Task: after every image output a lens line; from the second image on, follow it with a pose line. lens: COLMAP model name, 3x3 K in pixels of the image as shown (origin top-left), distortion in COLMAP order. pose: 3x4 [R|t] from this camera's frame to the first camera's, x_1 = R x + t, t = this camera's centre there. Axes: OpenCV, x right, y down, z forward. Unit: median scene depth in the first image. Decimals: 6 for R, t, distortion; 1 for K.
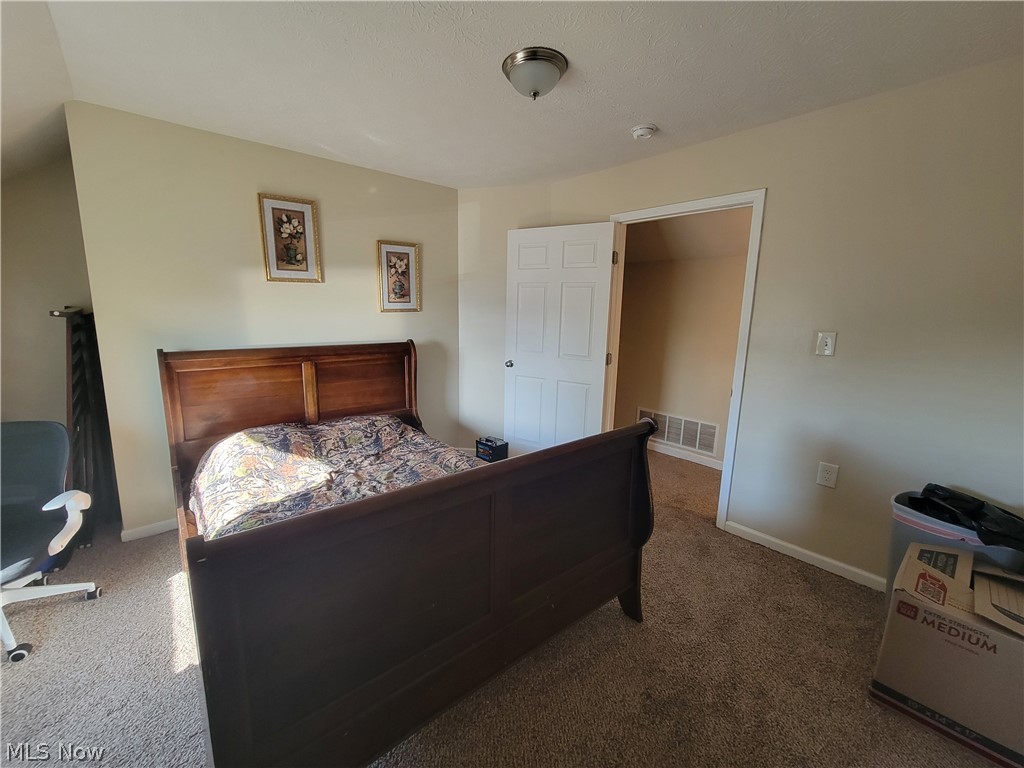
lens RADIAL K [[422.3, 0, 512.0], [0, 422.3, 384.0], [0, 0, 1]] dist [-0.000610, -0.000018]
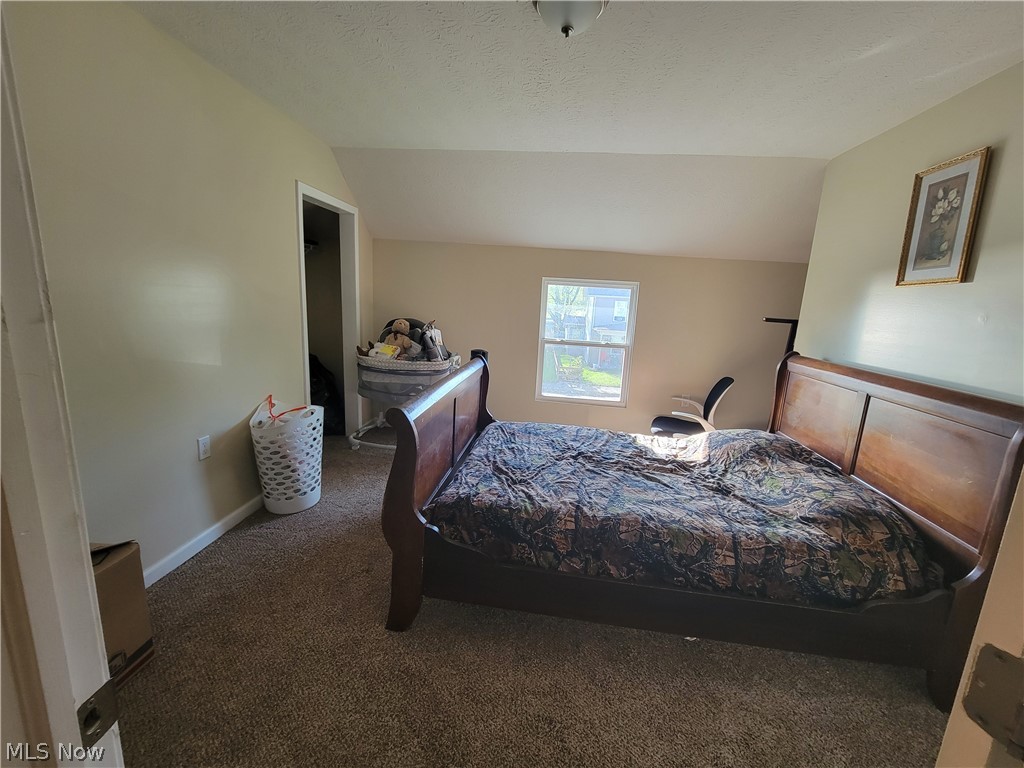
lens RADIAL K [[422.3, 0, 512.0], [0, 422.3, 384.0], [0, 0, 1]] dist [-0.000610, -0.000018]
pose [[-0.741762, 0.079701, -0.665911, 0.468661], [-0.180659, 0.932466, 0.312840, -0.187779], [0.645873, 0.352356, -0.677269, 1.110472]]
